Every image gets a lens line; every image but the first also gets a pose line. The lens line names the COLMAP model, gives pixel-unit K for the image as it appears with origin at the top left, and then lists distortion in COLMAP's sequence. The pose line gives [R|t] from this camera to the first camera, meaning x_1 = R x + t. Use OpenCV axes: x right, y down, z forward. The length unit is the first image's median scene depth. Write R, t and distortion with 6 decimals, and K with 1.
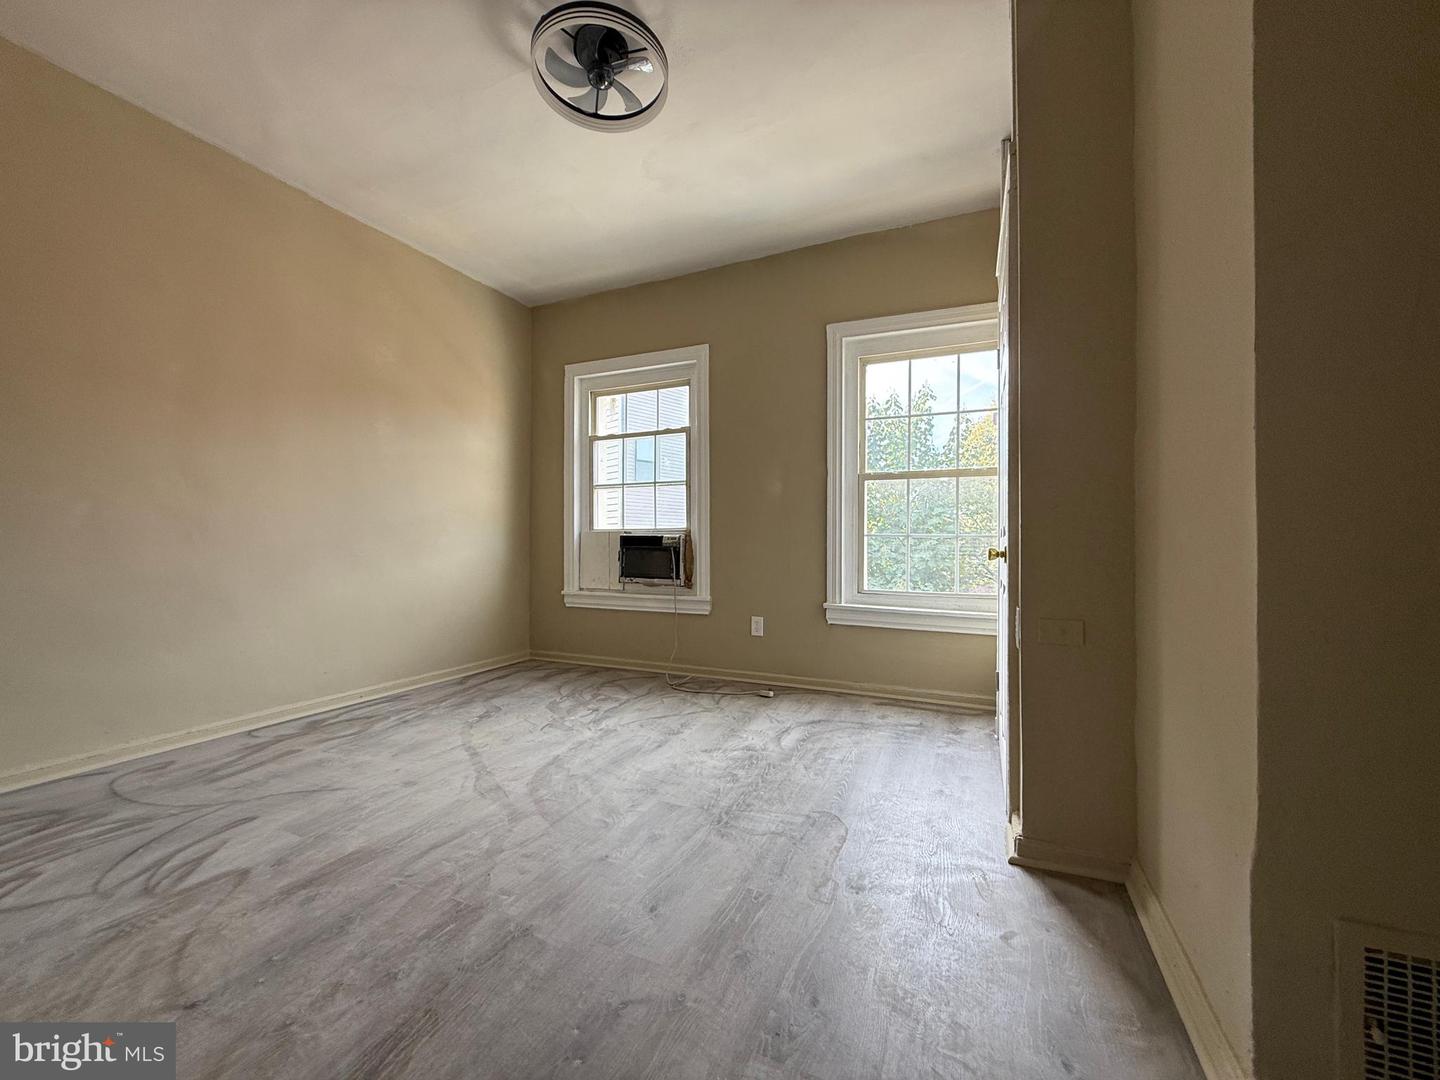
lens RADIAL K [[573.0, 0, 712.3], [0, 573.0, 541.0], [0, 0, 1]] dist [0.001129, -0.000928]
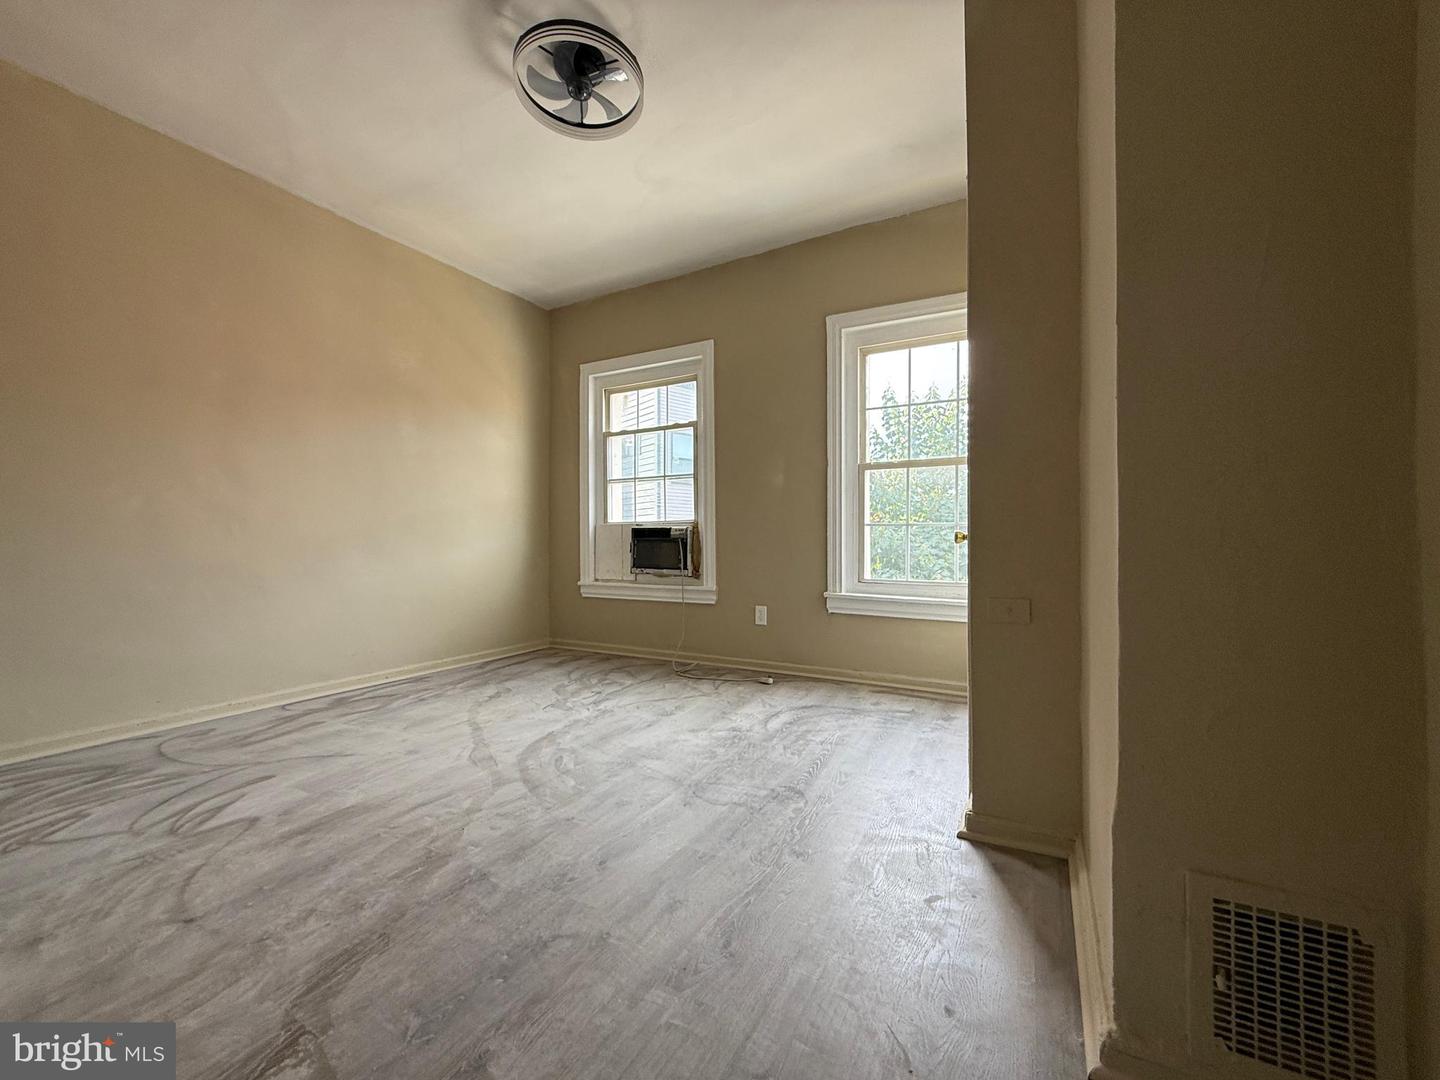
lens RADIAL K [[573.0, 0, 711.9], [0, 573.0, 540.6], [0, 0, 1]] dist [0.001129, -0.000928]
pose [[0.996873, -0.004699, -0.078880, 0.125276], [0.004882, 0.999986, 0.002135, 0.023143], [0.078868, -0.002513, 0.996882, -0.037299]]
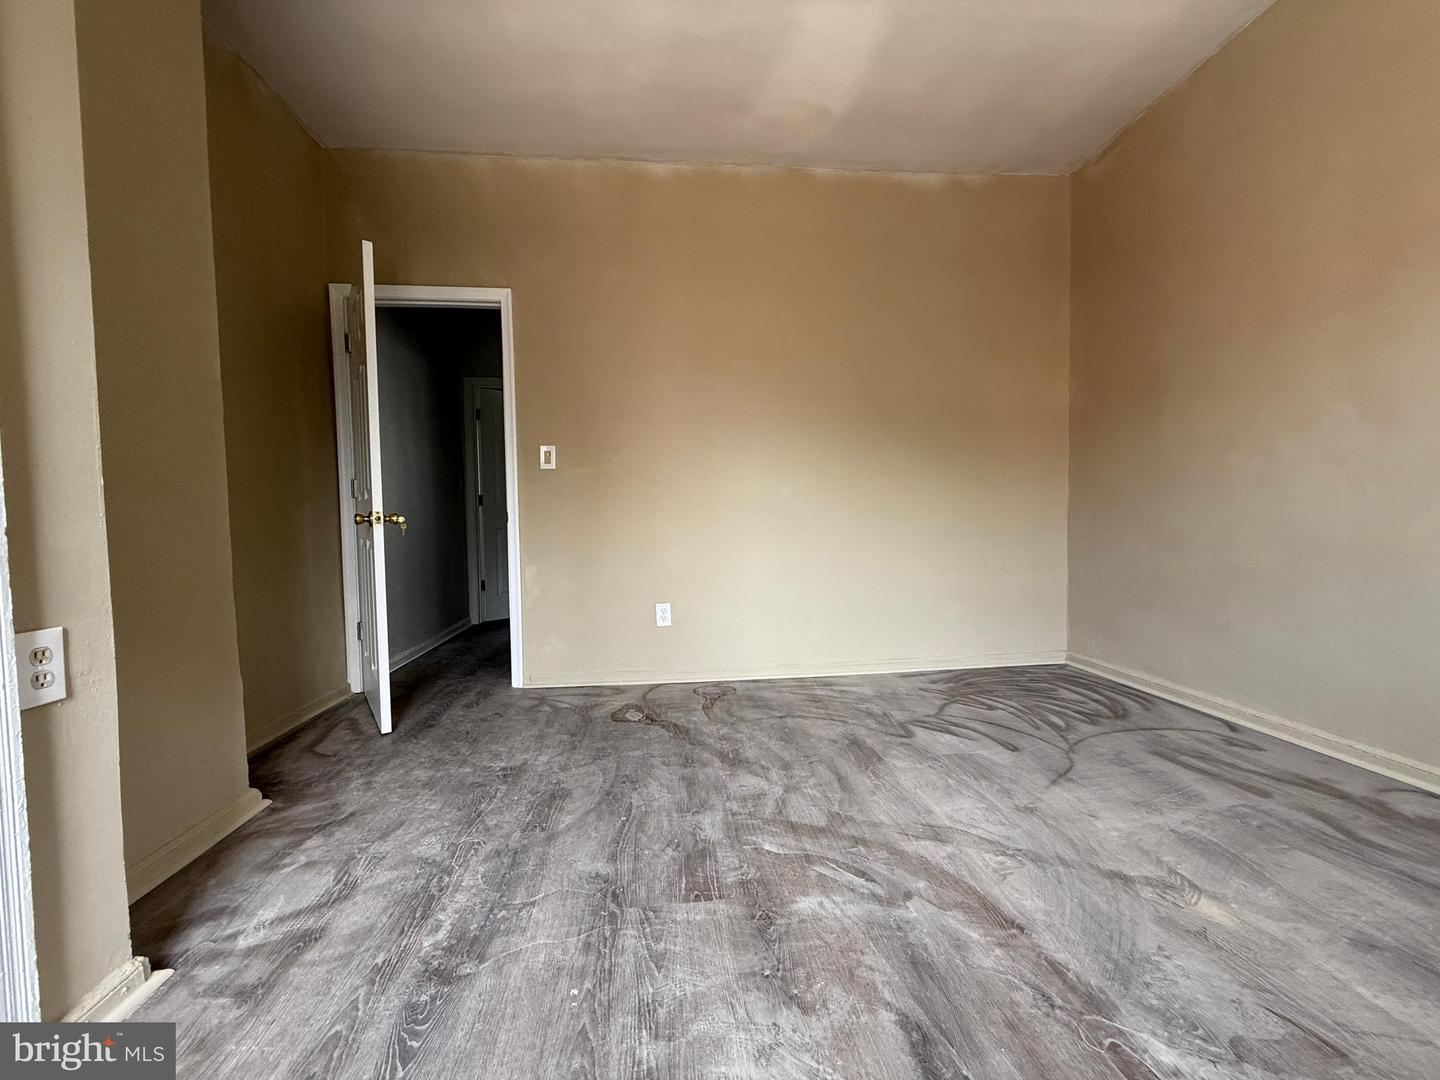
lens RADIAL K [[573.0, 0, 719.0], [0, 573.0, 542.9], [0, 0, 1]] dist [0.001129, -0.000928]
pose [[-0.861408, 0.035985, -0.506638, 0.214350], [0.022561, 0.999213, 0.032612, 0.027066], [0.507413, 0.016662, -0.861542, 1.457760]]
